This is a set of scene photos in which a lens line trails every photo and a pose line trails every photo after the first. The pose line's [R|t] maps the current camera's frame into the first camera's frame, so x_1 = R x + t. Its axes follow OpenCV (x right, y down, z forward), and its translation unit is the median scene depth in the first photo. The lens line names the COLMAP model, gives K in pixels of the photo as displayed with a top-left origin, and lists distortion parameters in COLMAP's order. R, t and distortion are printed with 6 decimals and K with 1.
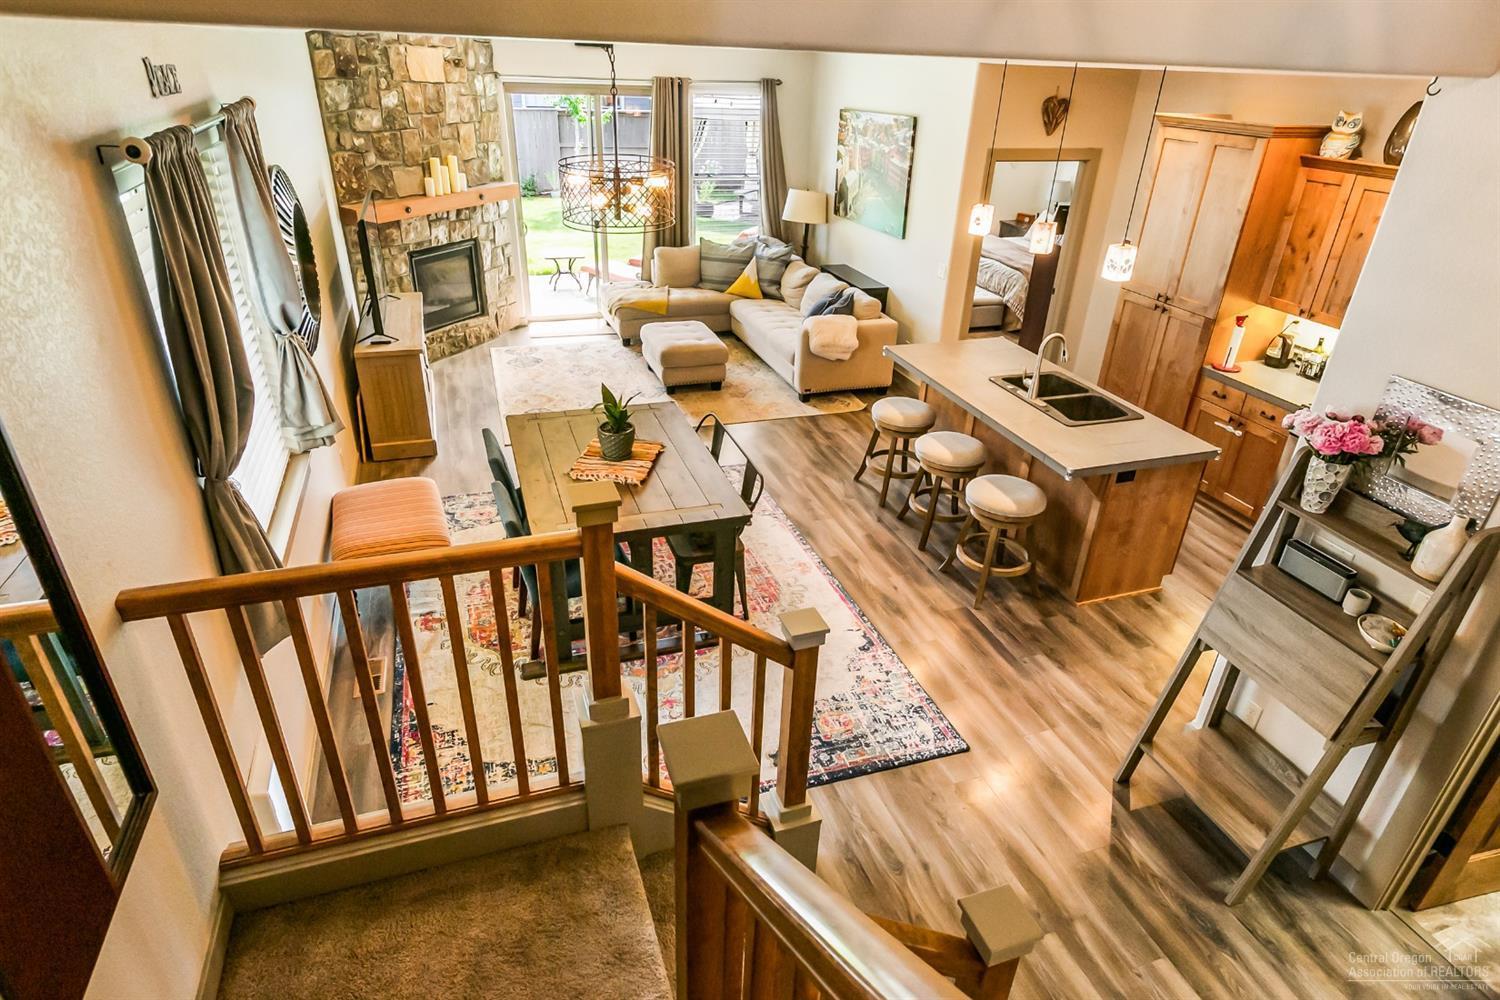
lens RADIAL K [[847.8, 0, 752.1], [0, 847.8, 499.3], [0, 0, 1]] dist [0.008076, 0.002610]
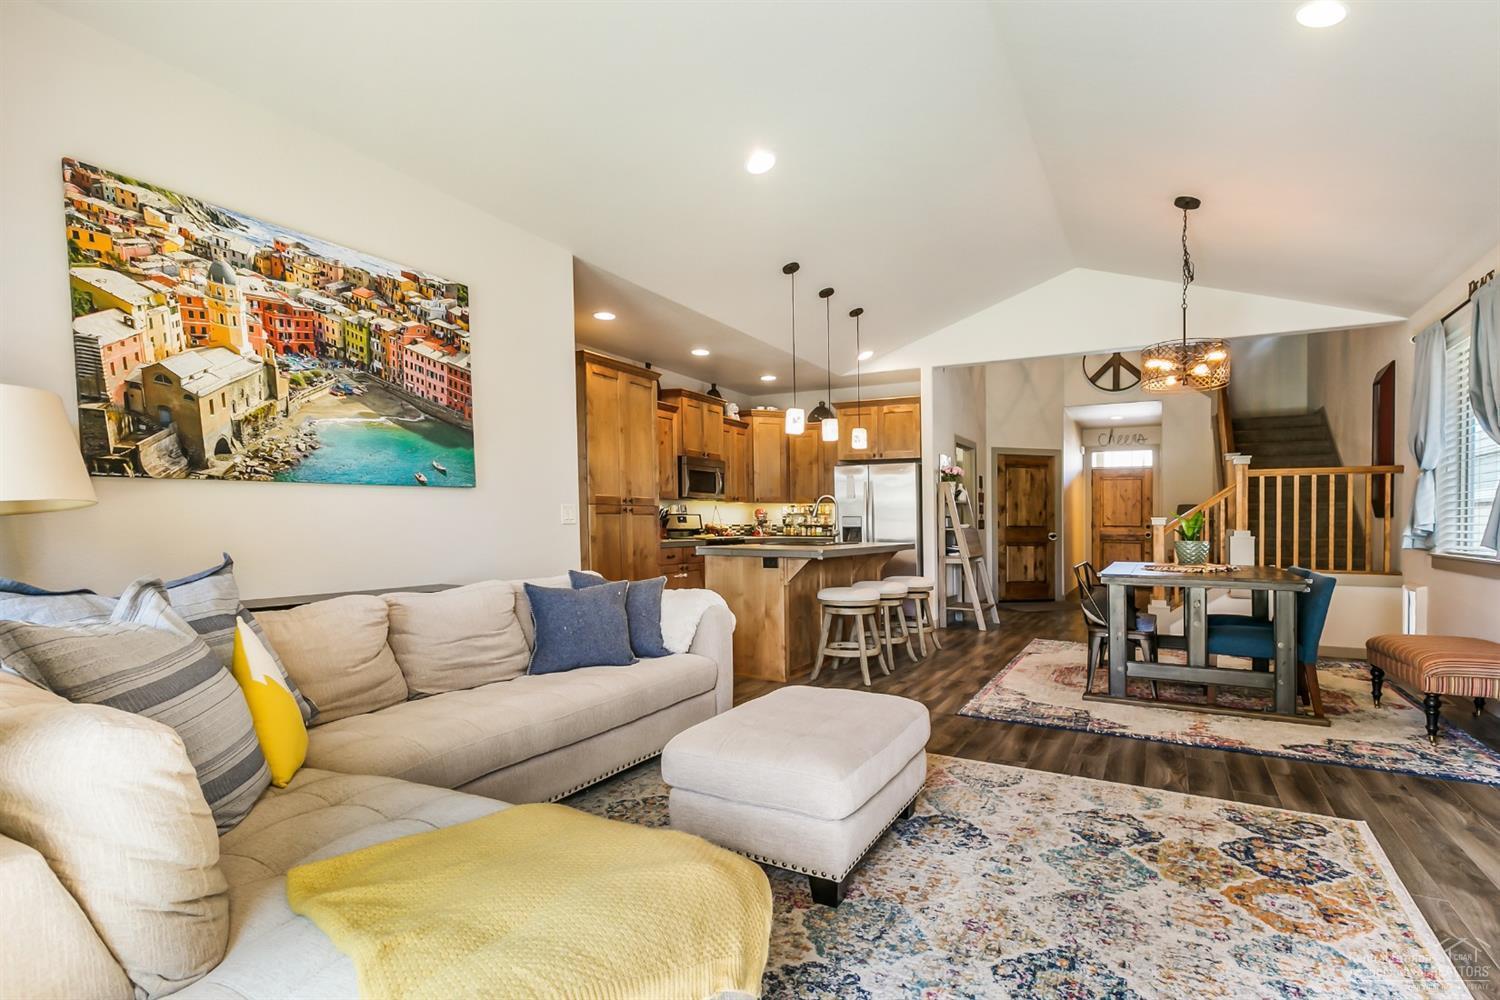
lens RADIAL K [[733.0, 0, 751.2], [0, 733.0, 514.8], [0, 0, 1]] dist [0.009566, -0.000605]
pose [[-0.667195, -0.026240, 0.744421, -0.312952], [0.325412, 0.888702, 0.322979, -0.397033], [-0.670044, 0.457733, -0.584399, 1.194839]]
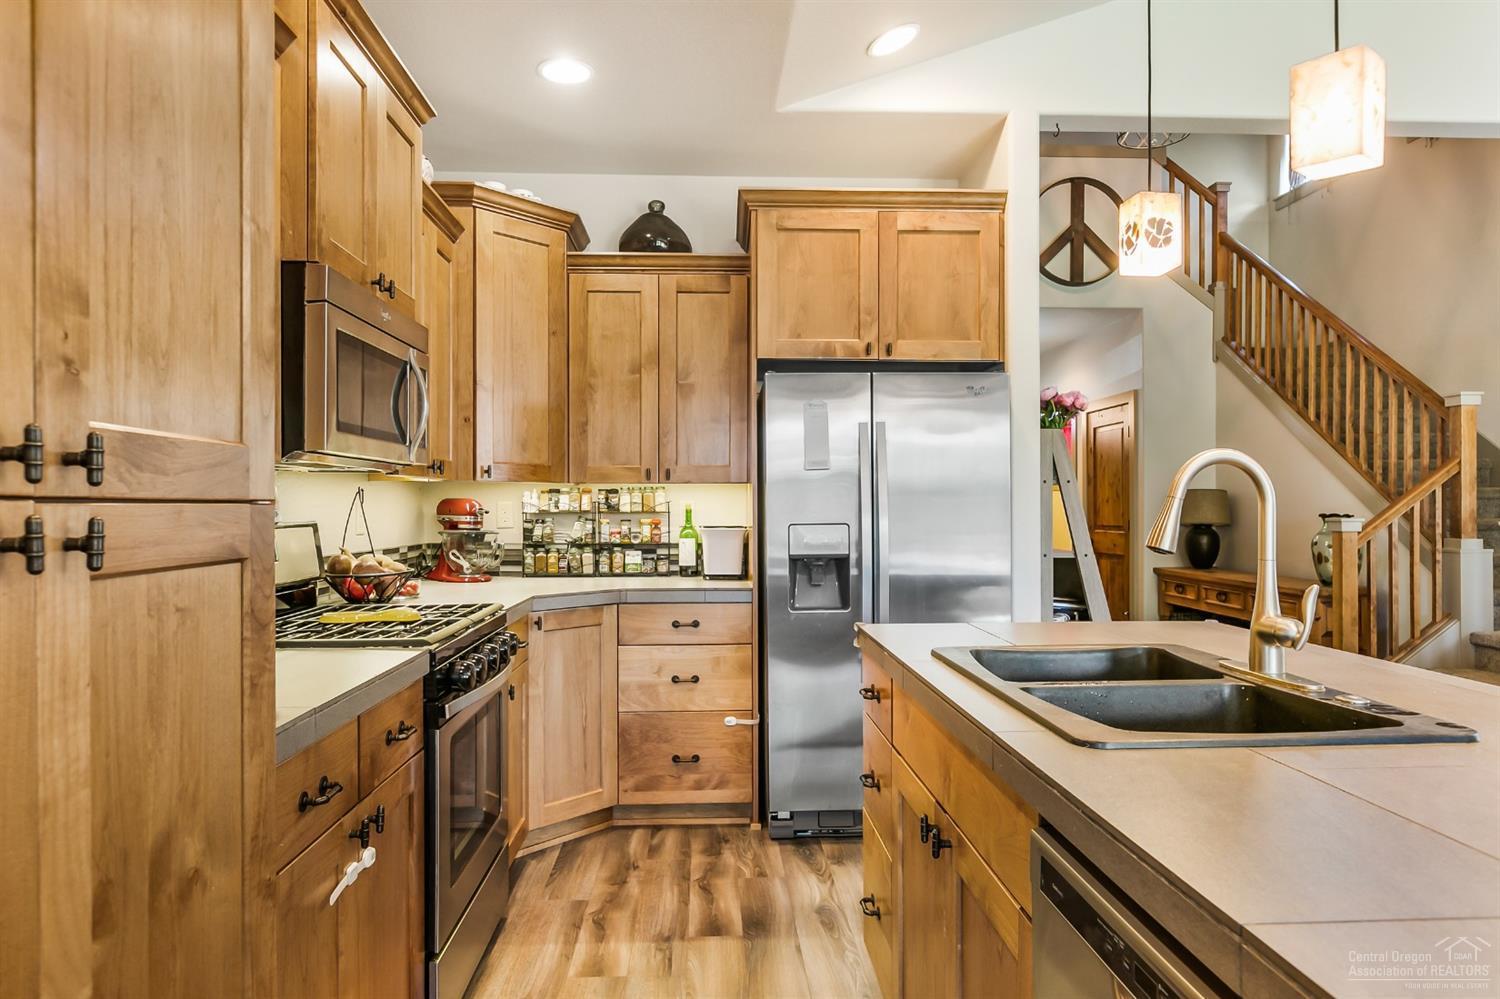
lens RADIAL K [[944.4, 0, 750.4], [0, 944.4, 502.2], [0, 0, 1]] dist [-0.029663, -0.000617]
pose [[-0.959960, -0.030814, 0.278437, 0.285846], [0.102391, 0.886567, 0.451125, -0.225263], [-0.260754, 0.461572, -0.847914, 0.871370]]
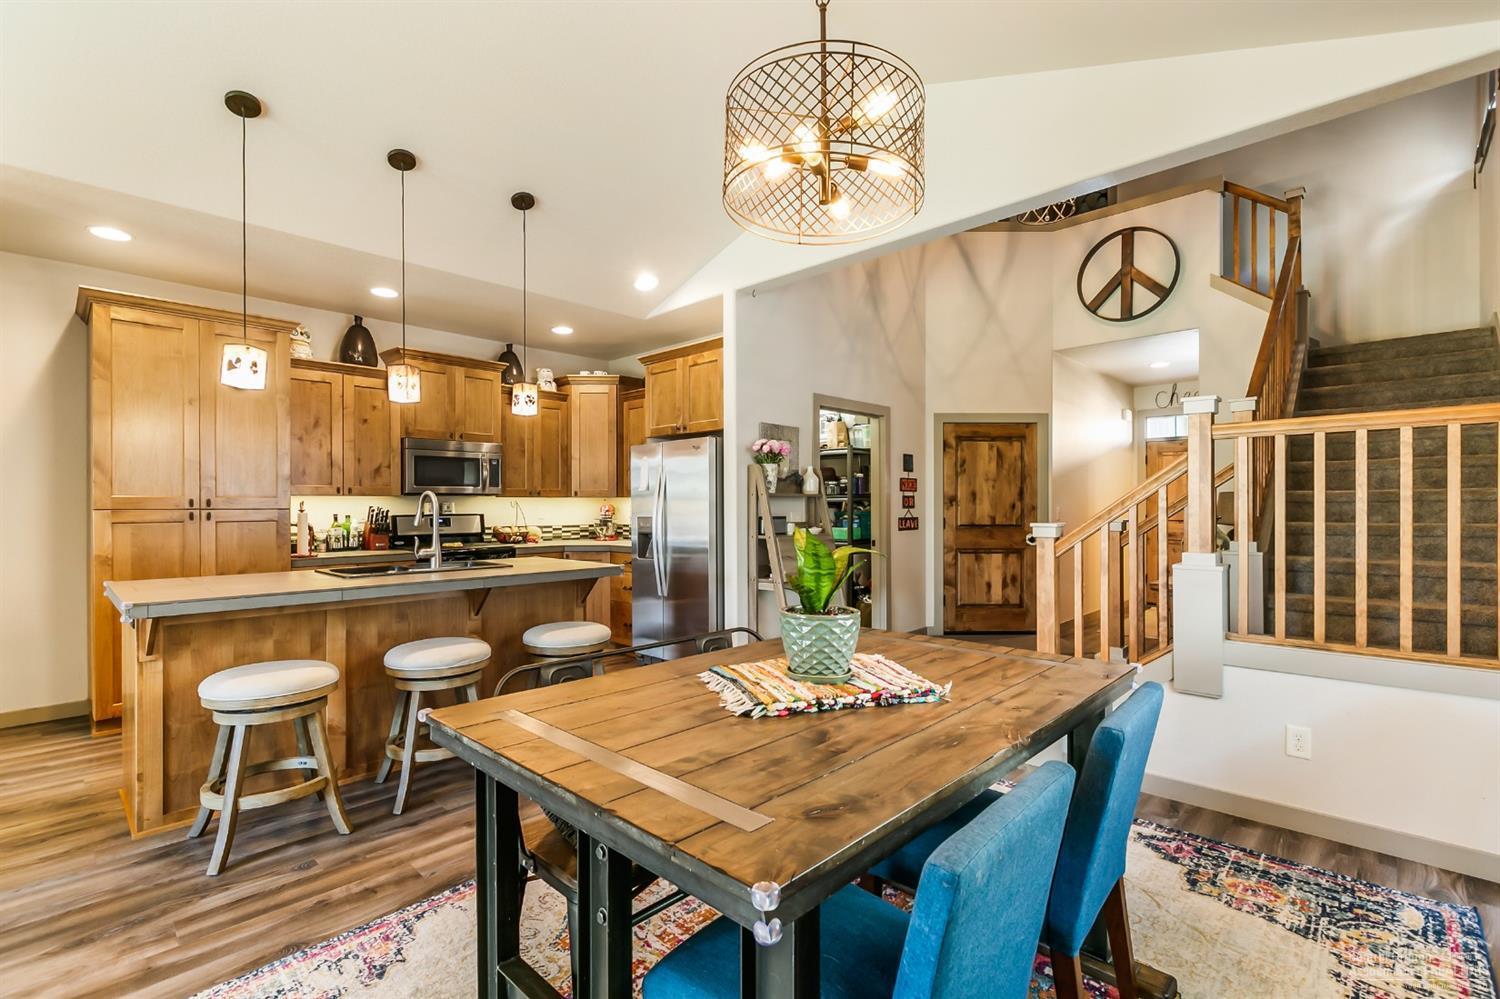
lens RADIAL K [[680.5, 0, 741.4], [0, 680.5, 501.1], [0, 0, 1]] dist [0.001455, -0.000615]
pose [[-0.455975, -0.021372, 0.889736, -0.276853], [0.406589, 0.884287, 0.229611, -0.139422], [-0.791689, 0.466454, -0.394523, 0.668362]]
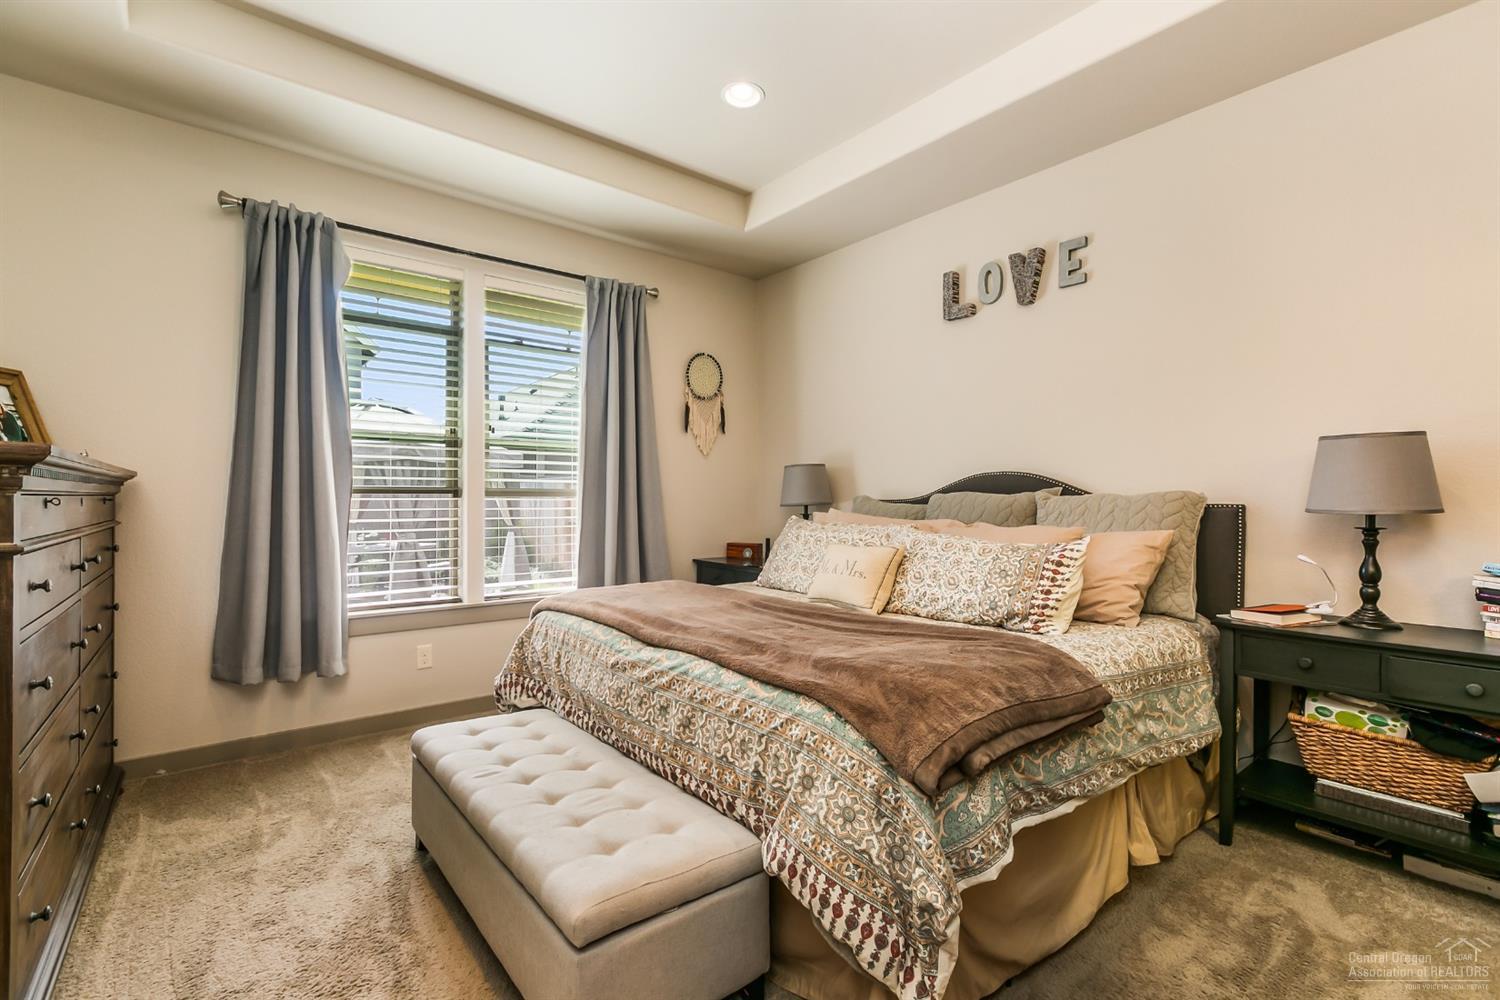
lens RADIAL K [[680.5, 0, 753.7], [0, 680.5, 502.9], [0, 0, 1]] dist [0.001455, -0.000615]
pose [[0.936407, -0.032429, 0.349414, 0.304070], [0.187943, 0.887218, -0.421333, -0.302454], [-0.296343, 0.460209, 0.836892, 1.044891]]
